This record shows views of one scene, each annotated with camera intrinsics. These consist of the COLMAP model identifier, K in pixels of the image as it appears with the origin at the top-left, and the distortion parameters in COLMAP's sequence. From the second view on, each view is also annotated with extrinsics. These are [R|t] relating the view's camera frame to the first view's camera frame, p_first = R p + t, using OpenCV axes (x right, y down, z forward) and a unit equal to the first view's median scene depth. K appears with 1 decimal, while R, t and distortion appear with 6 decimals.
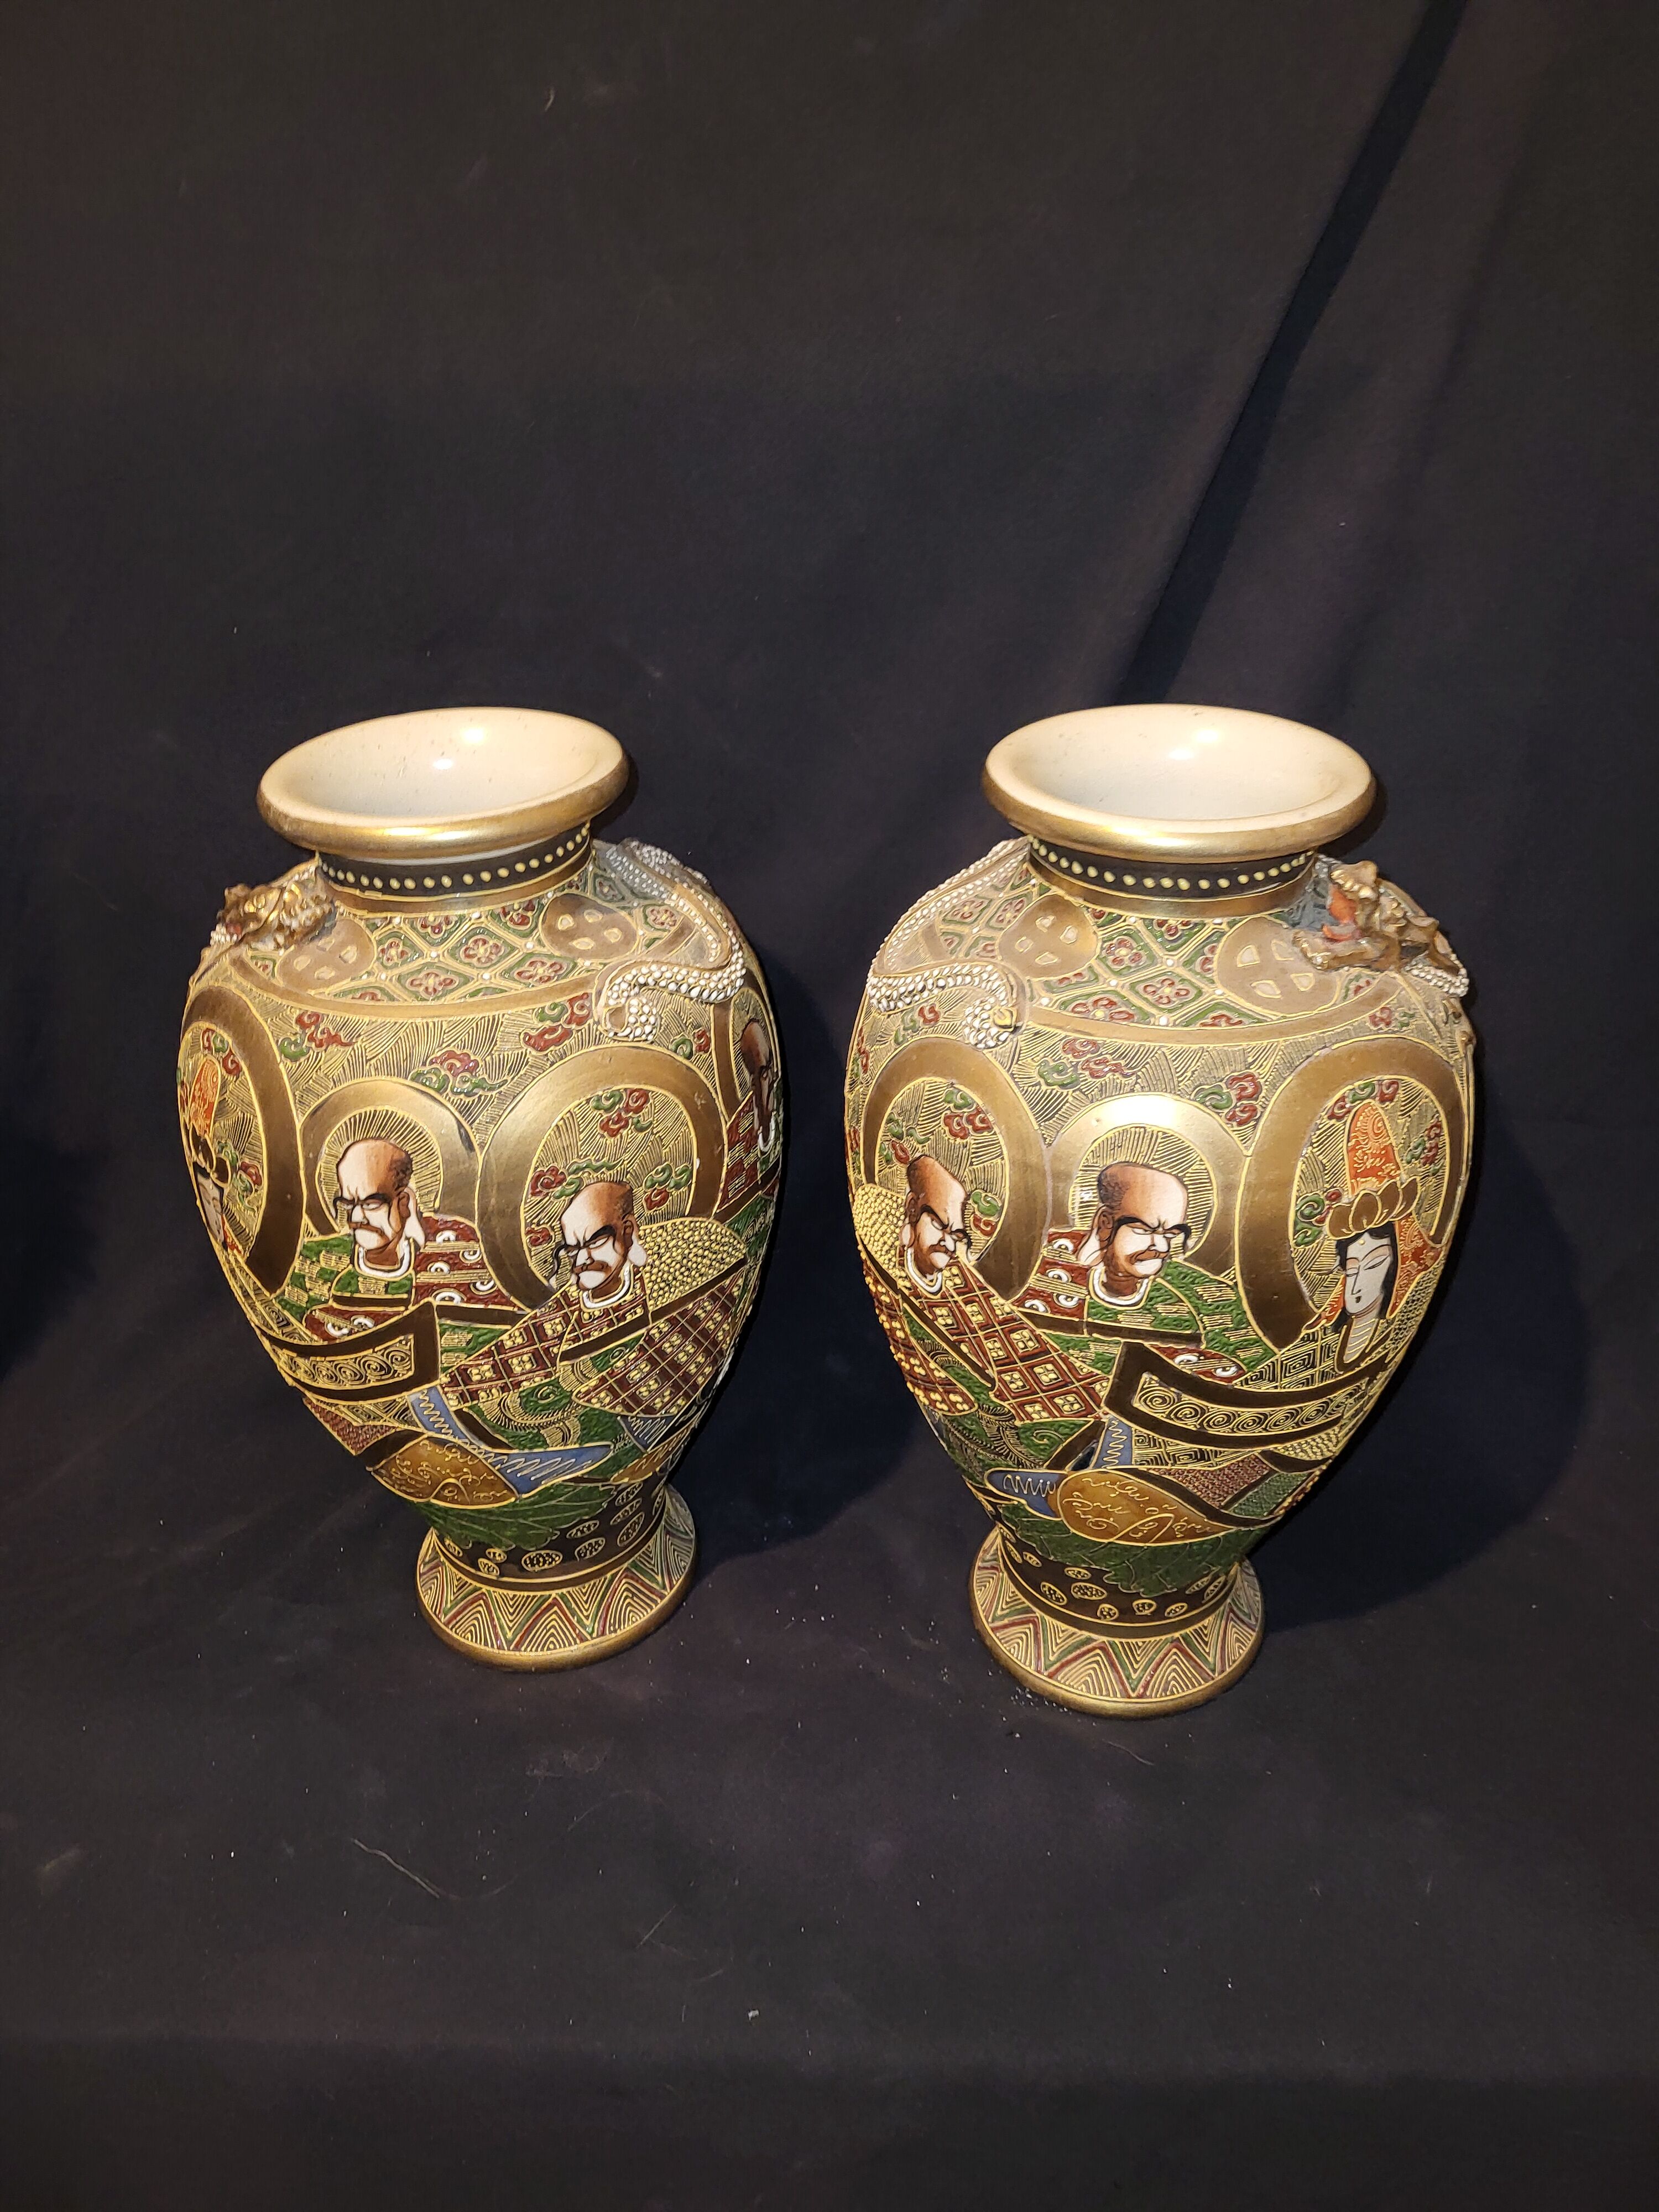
lens RADIAL K [[1654.5, 0, 829.5], [0, 1654.5, 1106.0], [0, 0, 1]] dist [0.005612, -0.001502]
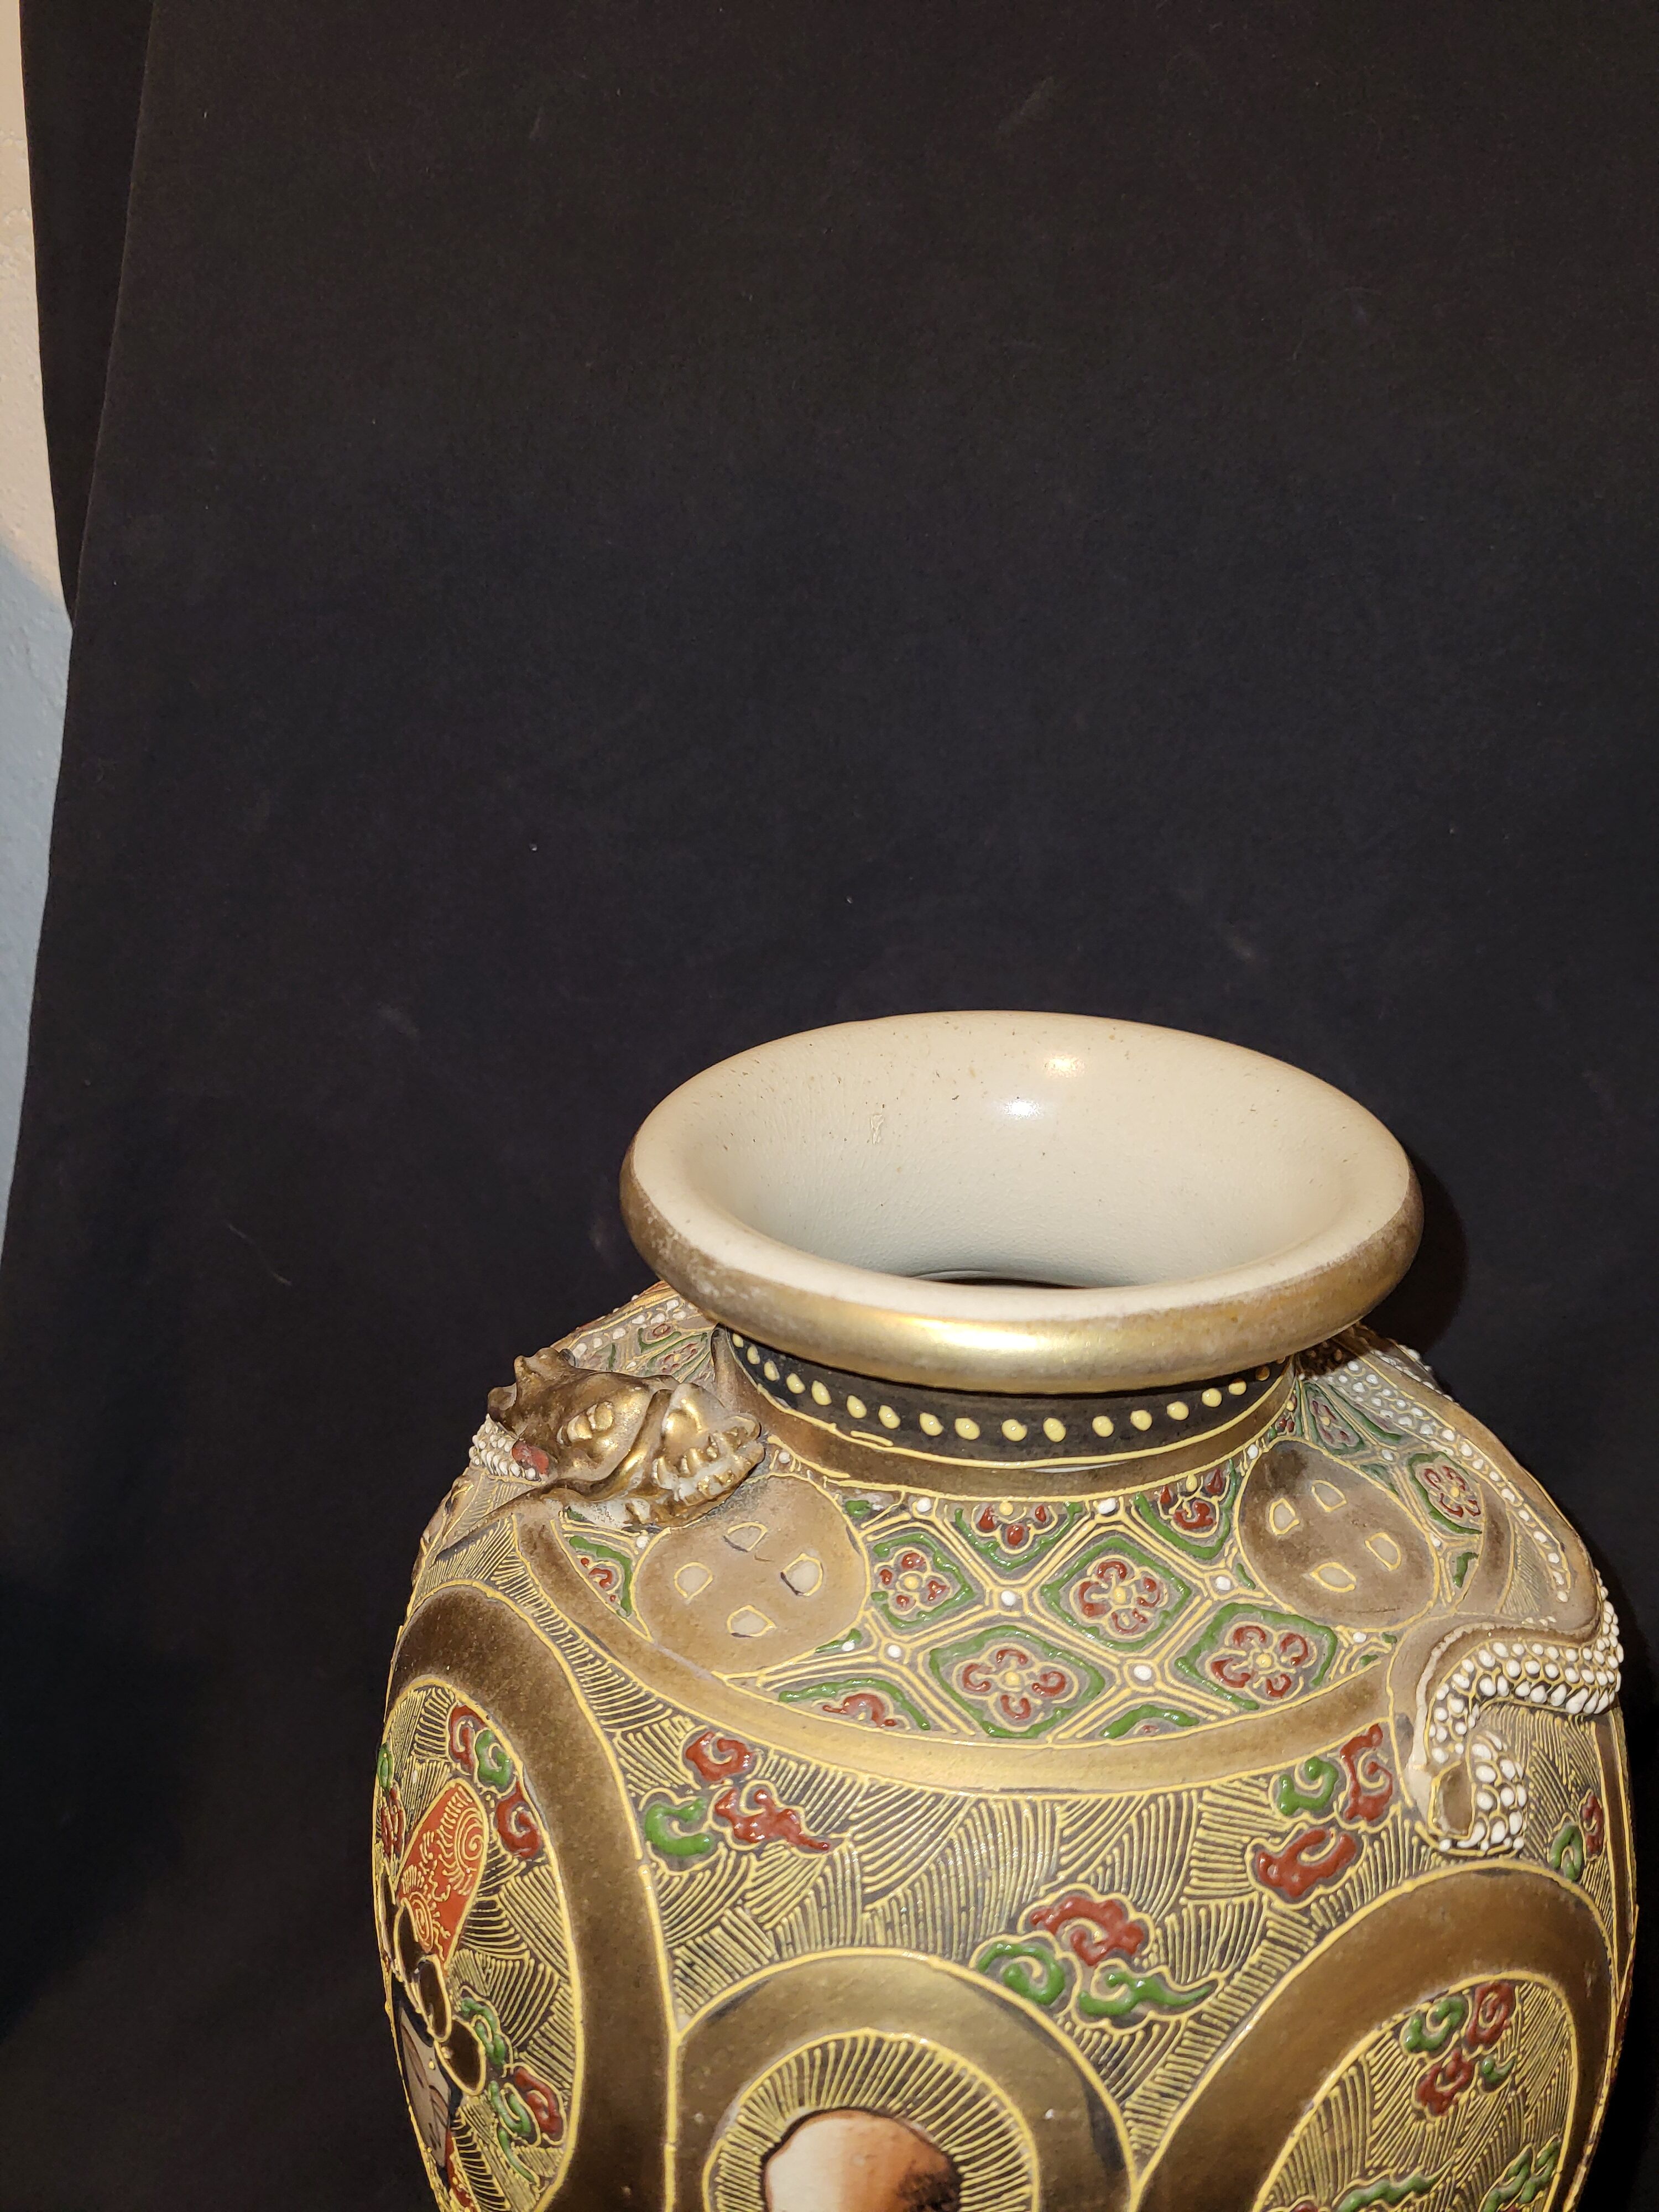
lens RADIAL K [[1709.8, 0, 814.0], [0, 1709.8, 1133.1], [0, 0, 1]] dist [0.000737, 0.002219]
pose [[0.993050, 0.060835, -0.100751, -0.250988], [-0.073830, 0.988664, -0.130738, -0.147712], [0.091655, 0.137268, 0.986284, 0.547979]]
